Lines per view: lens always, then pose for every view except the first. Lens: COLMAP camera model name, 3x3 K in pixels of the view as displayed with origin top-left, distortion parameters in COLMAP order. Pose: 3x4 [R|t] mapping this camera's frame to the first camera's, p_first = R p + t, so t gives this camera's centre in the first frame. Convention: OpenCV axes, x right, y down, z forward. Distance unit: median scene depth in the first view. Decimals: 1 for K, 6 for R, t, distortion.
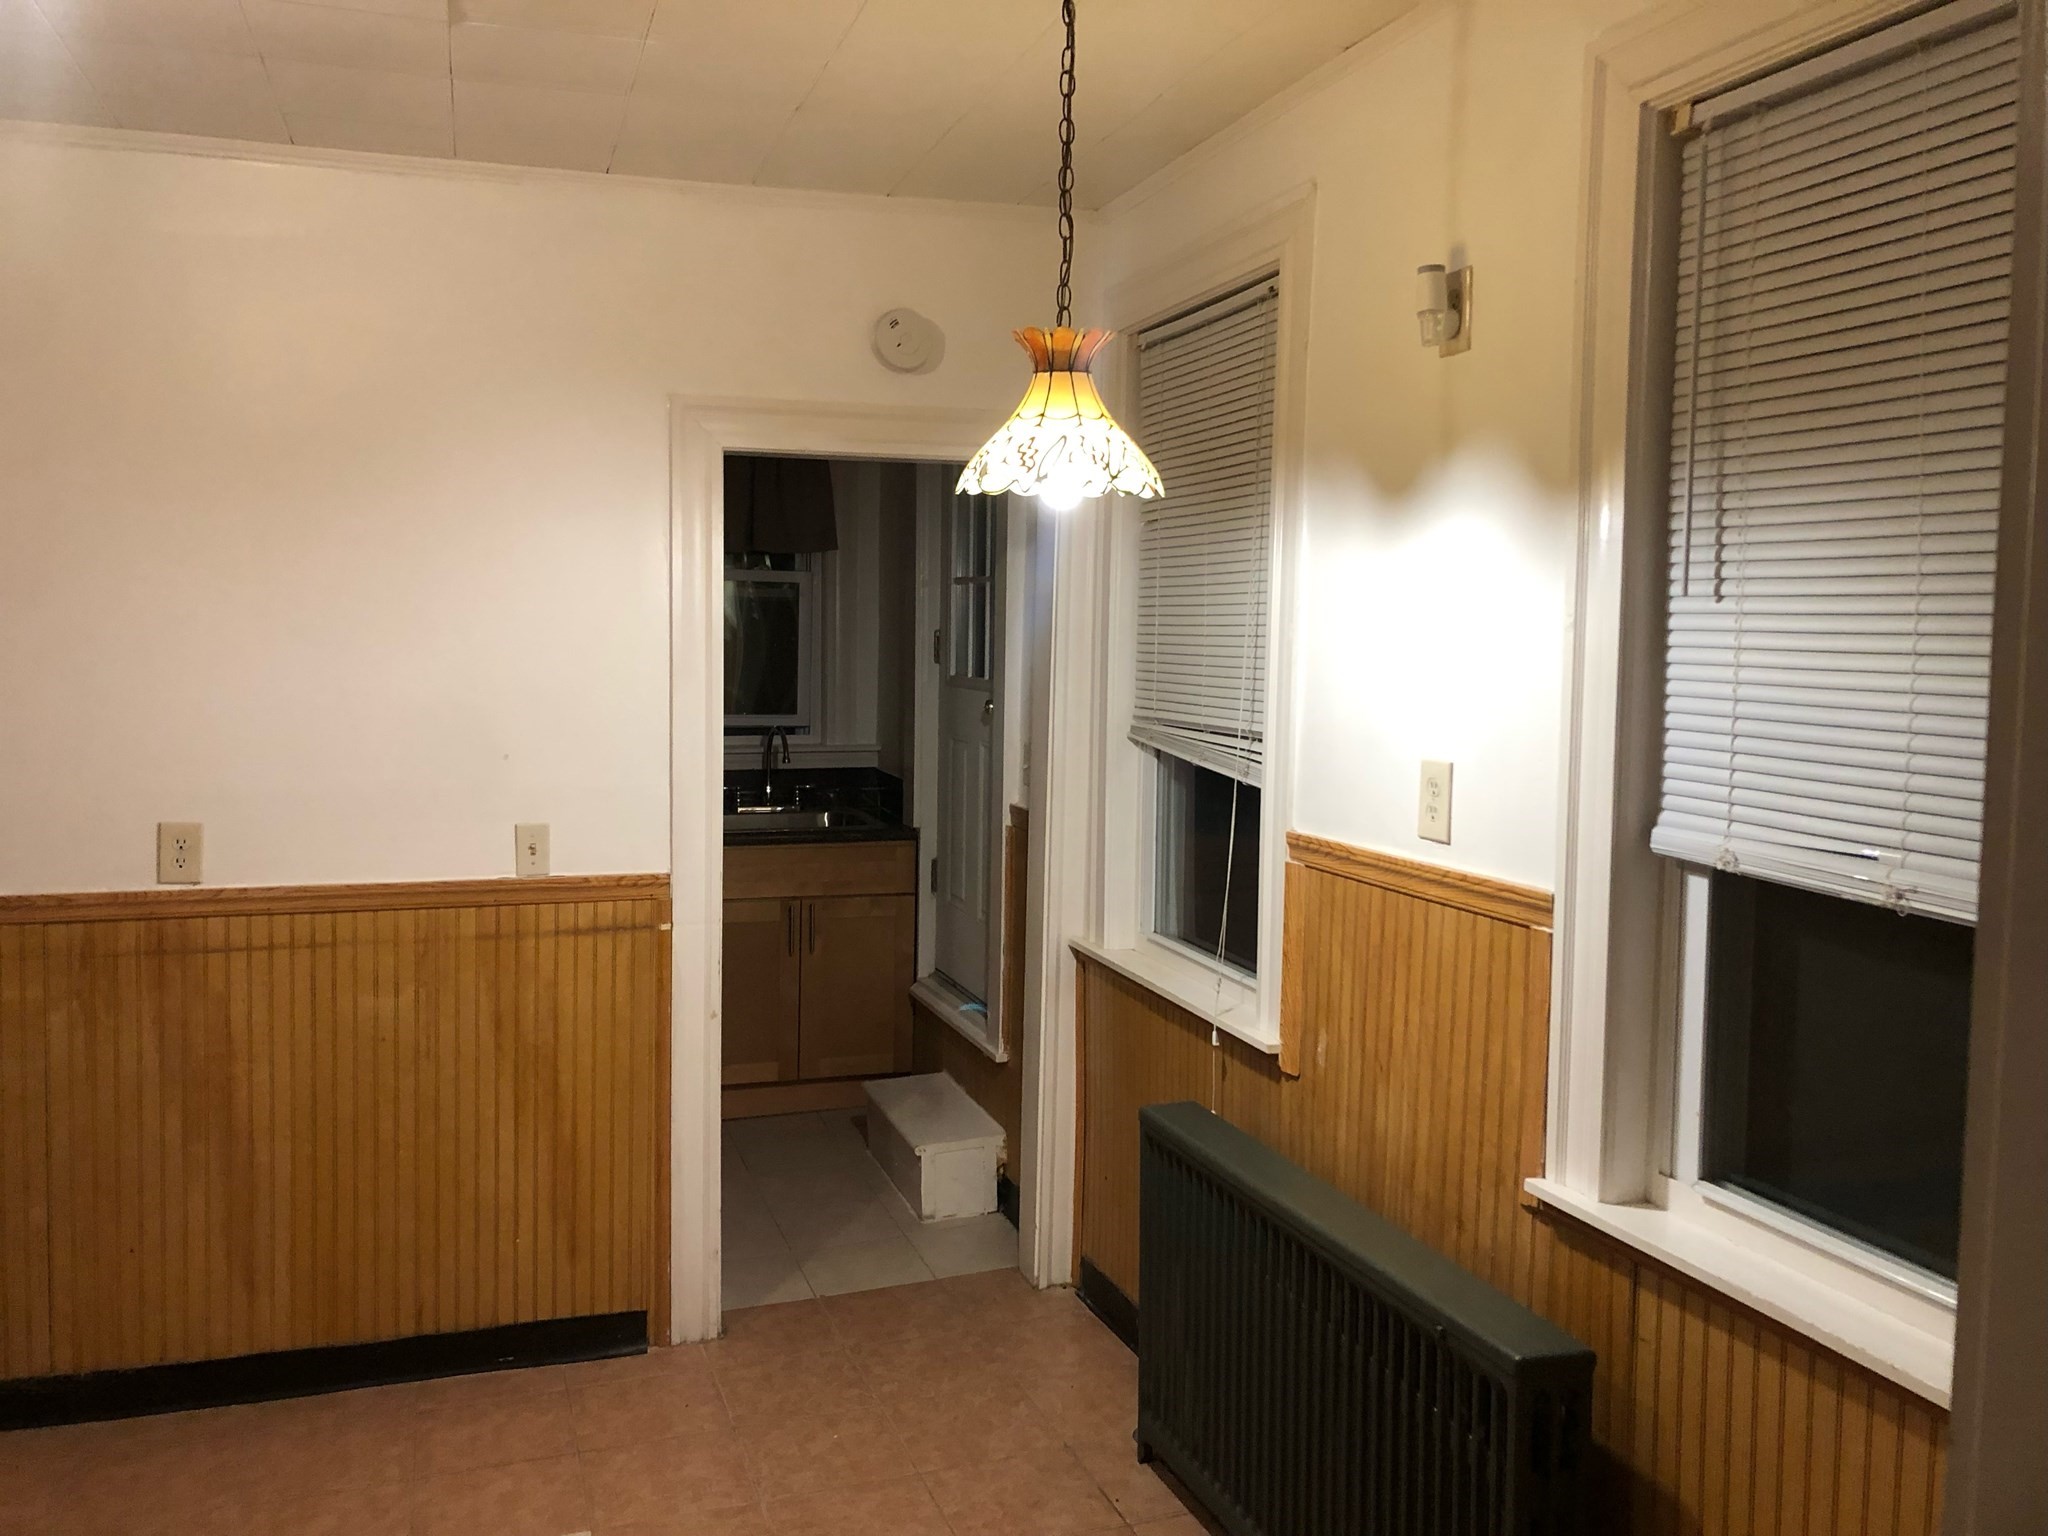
lens RADIAL K [[1682.7, 0, 1038.3], [0, 1682.7, 766.1], [0, 0, 1]] dist [0.026480, -0.016514]
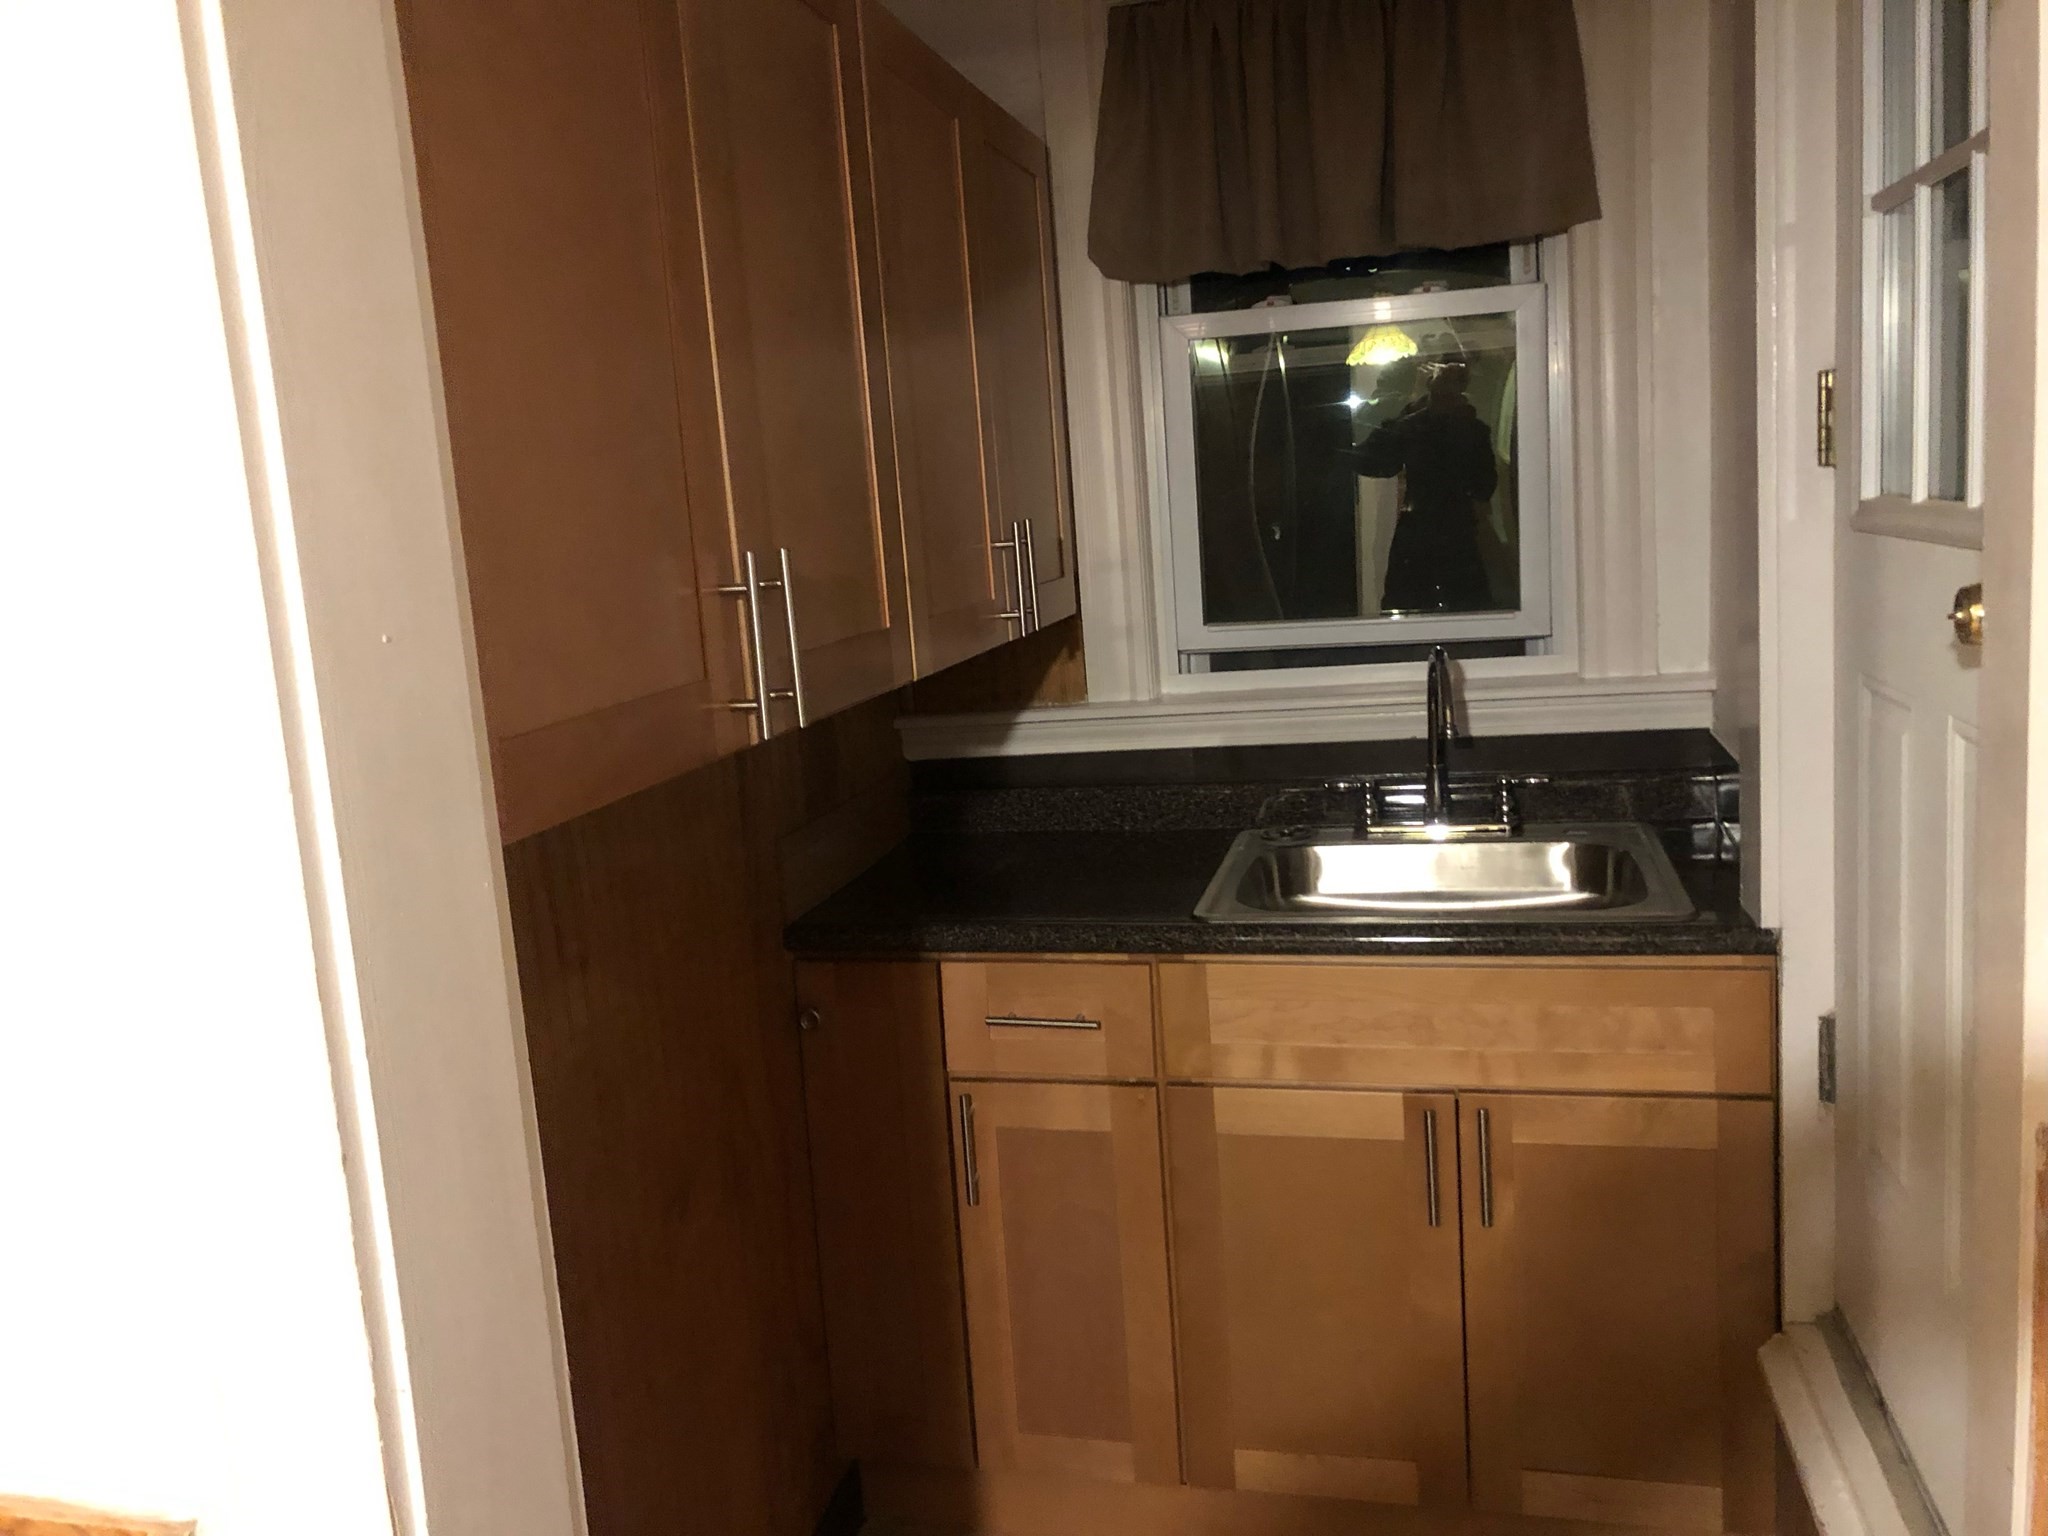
lens RADIAL K [[1682.7, 0, 1038.3], [0, 1682.7, 766.1], [0, 0, 1]] dist [0.026480, -0.016514]
pose [[0.836622, 0.009344, -0.547701, -0.004412], [0.041703, 0.995866, 0.080693, -0.030304], [0.546191, -0.090350, 0.832774, 0.543752]]
